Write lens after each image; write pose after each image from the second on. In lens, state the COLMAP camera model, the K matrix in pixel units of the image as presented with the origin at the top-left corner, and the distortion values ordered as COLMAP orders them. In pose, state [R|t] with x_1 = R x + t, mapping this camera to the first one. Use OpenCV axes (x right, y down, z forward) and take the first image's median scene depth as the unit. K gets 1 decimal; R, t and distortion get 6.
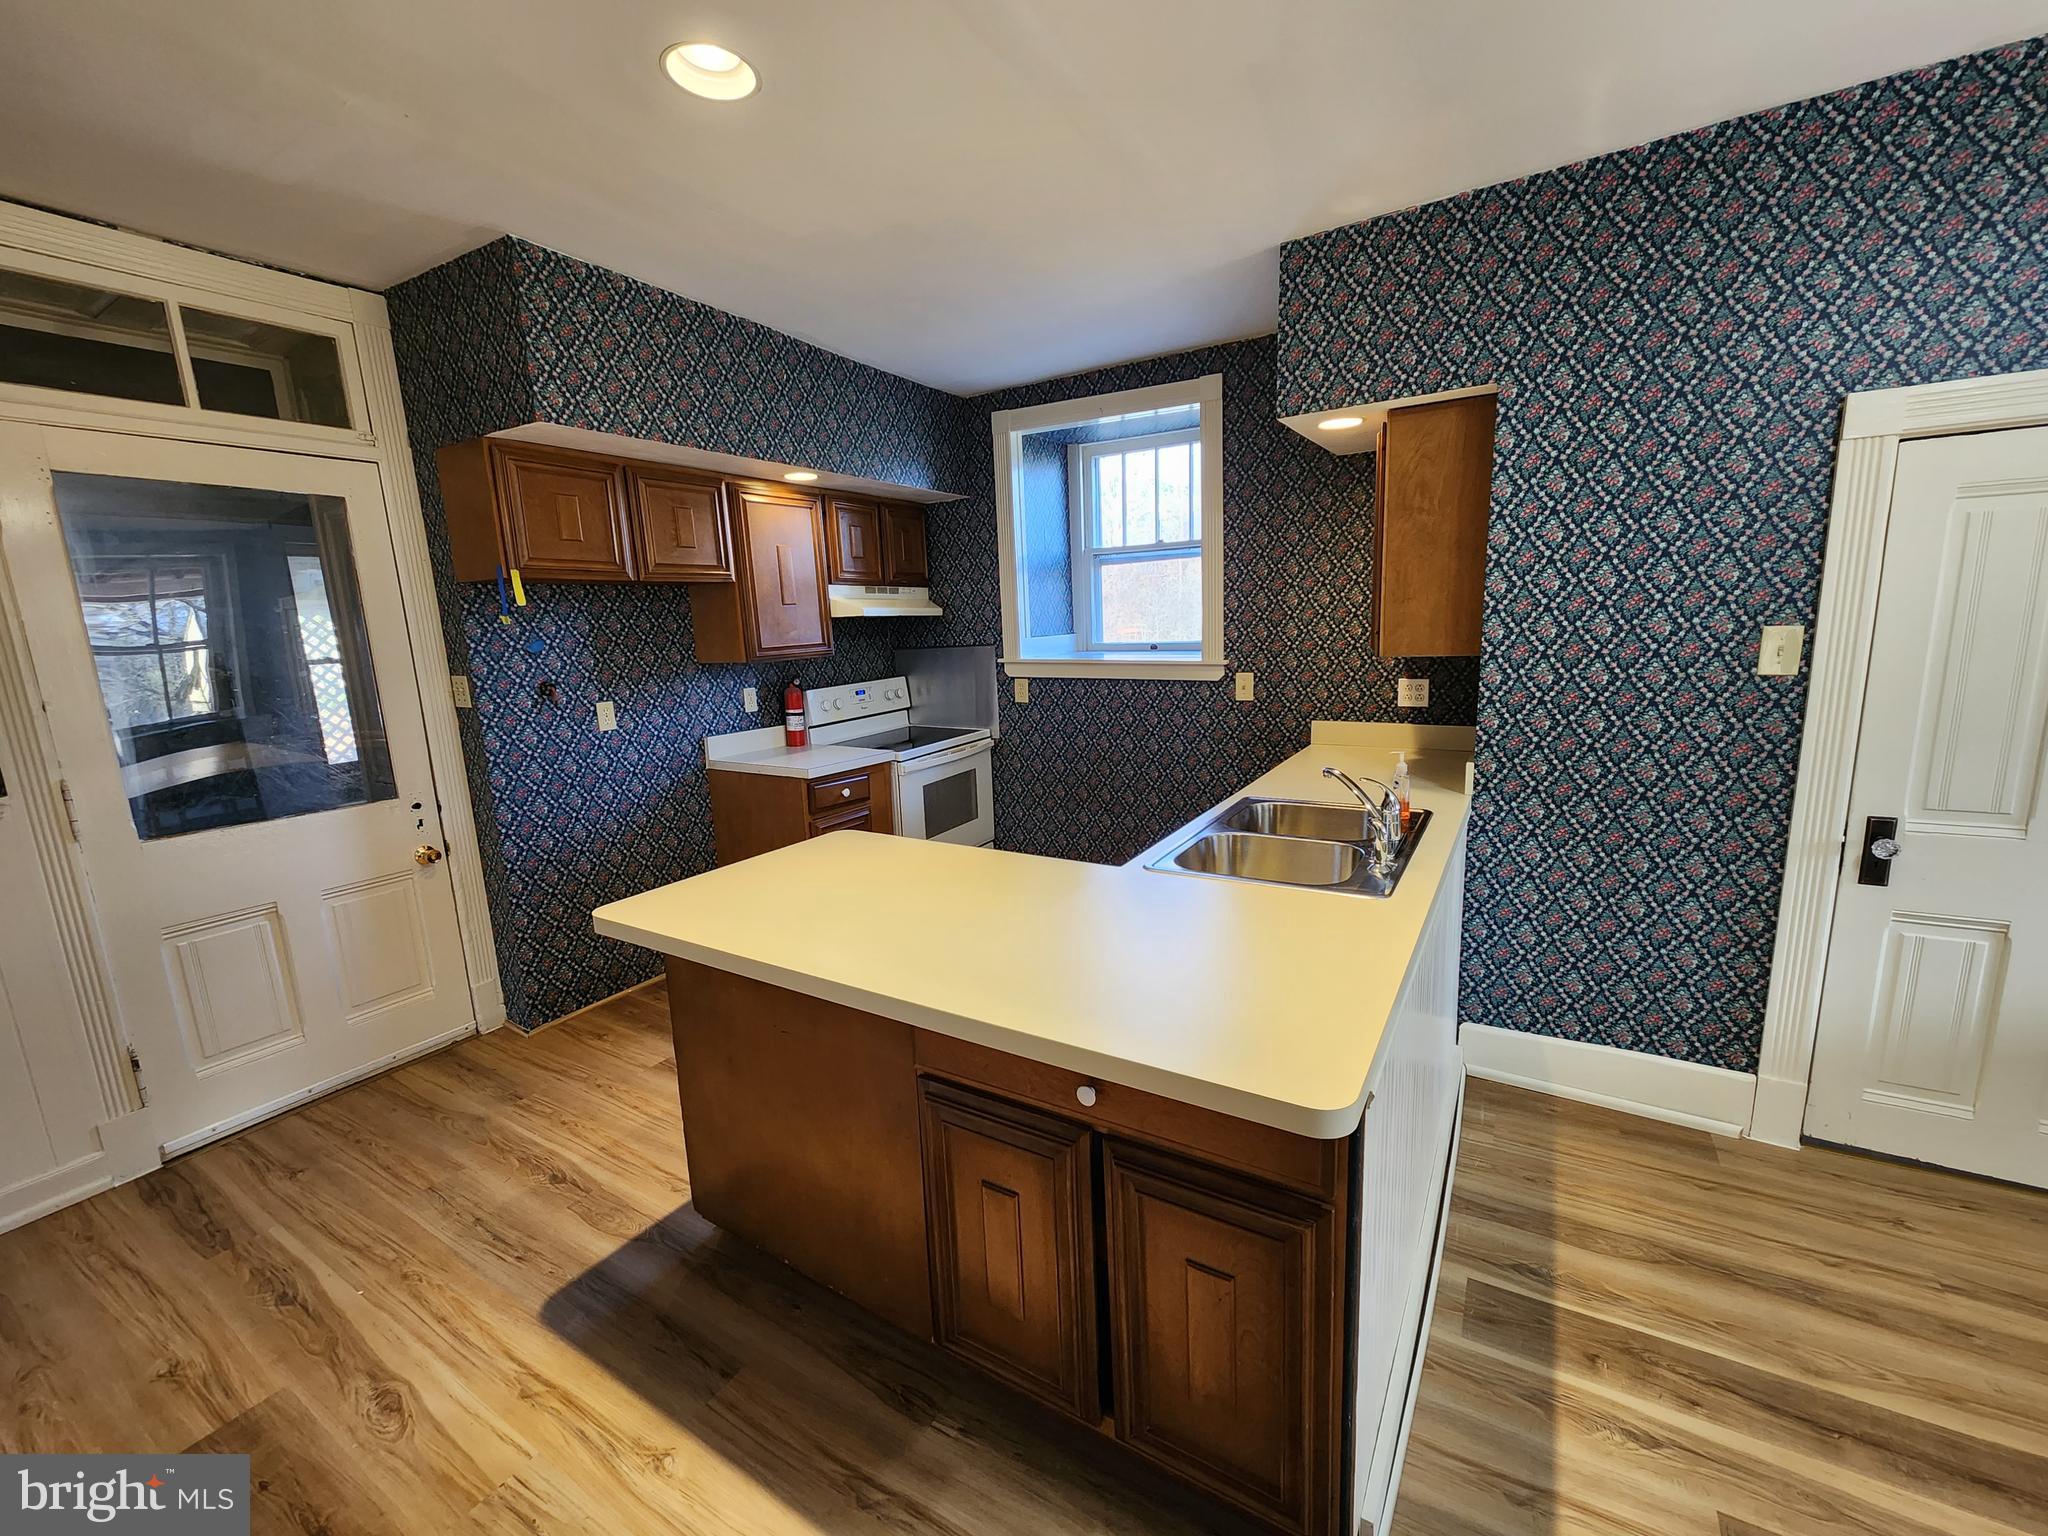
lens RADIAL K [[833.4, 0, 1027.8], [0, 833.4, 772.2], [0, 0, 1]] dist [0.000184, 0.000393]
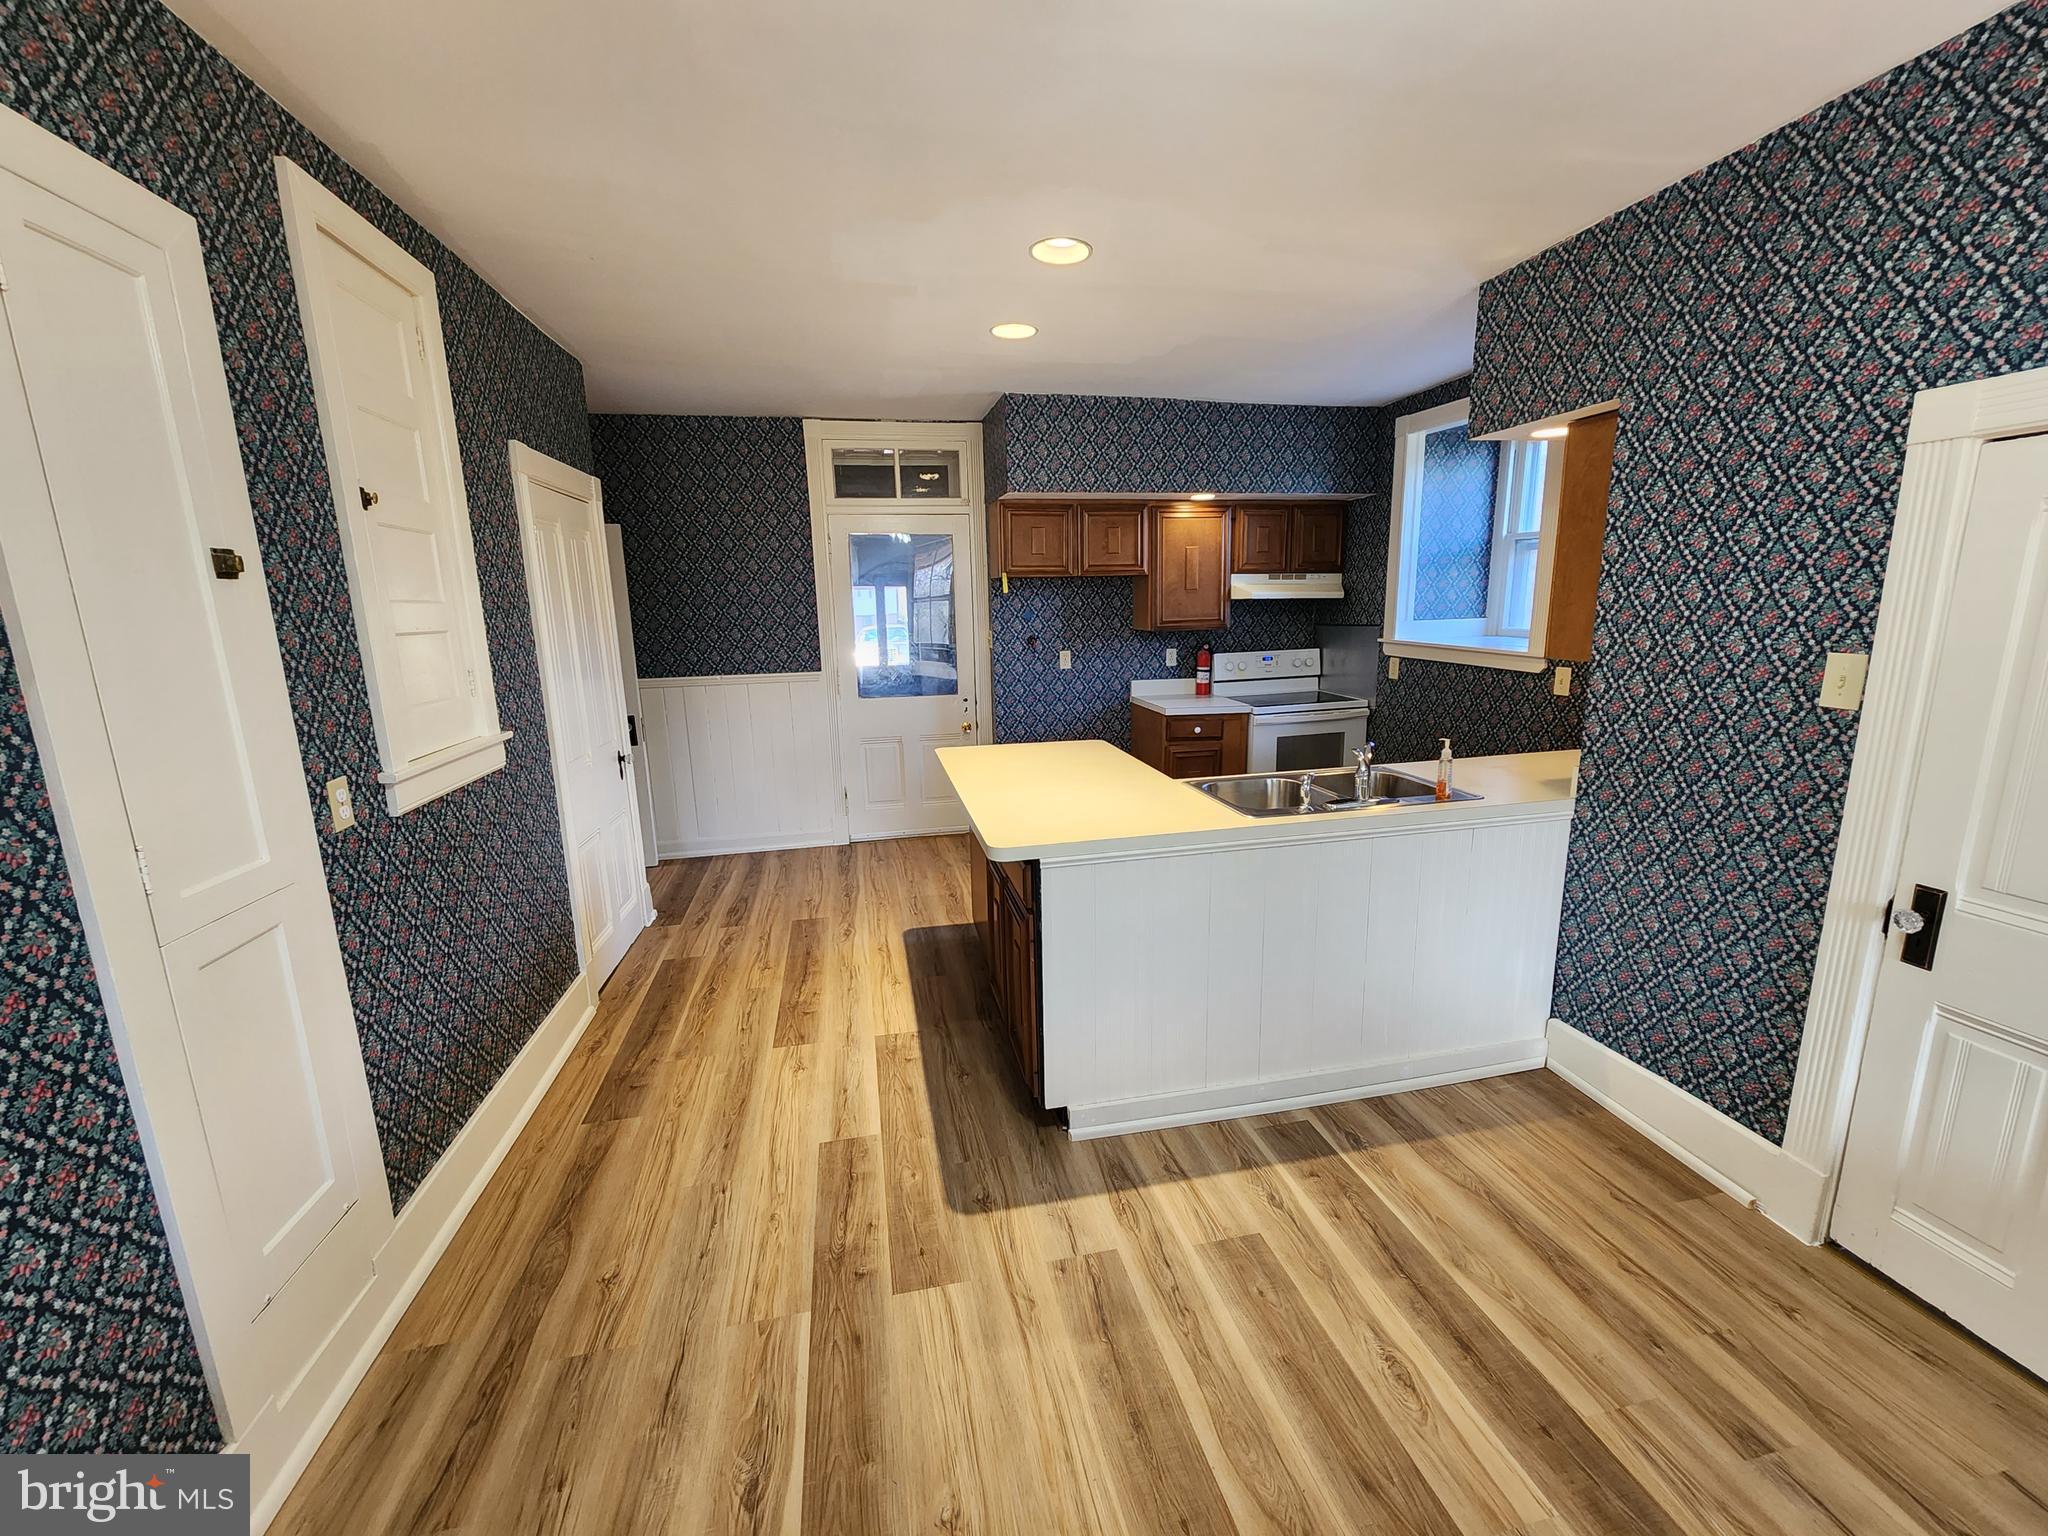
lens RADIAL K [[833.4, 0, 1026.2], [0, 833.4, 768.8], [0, 0, 1]] dist [0.000184, 0.000393]
pose [[0.680436, 0.170108, -0.712791, 0.797597], [-0.138235, 0.985017, 0.103114, -0.020589], [0.719651, 0.028370, 0.693756, -0.203249]]
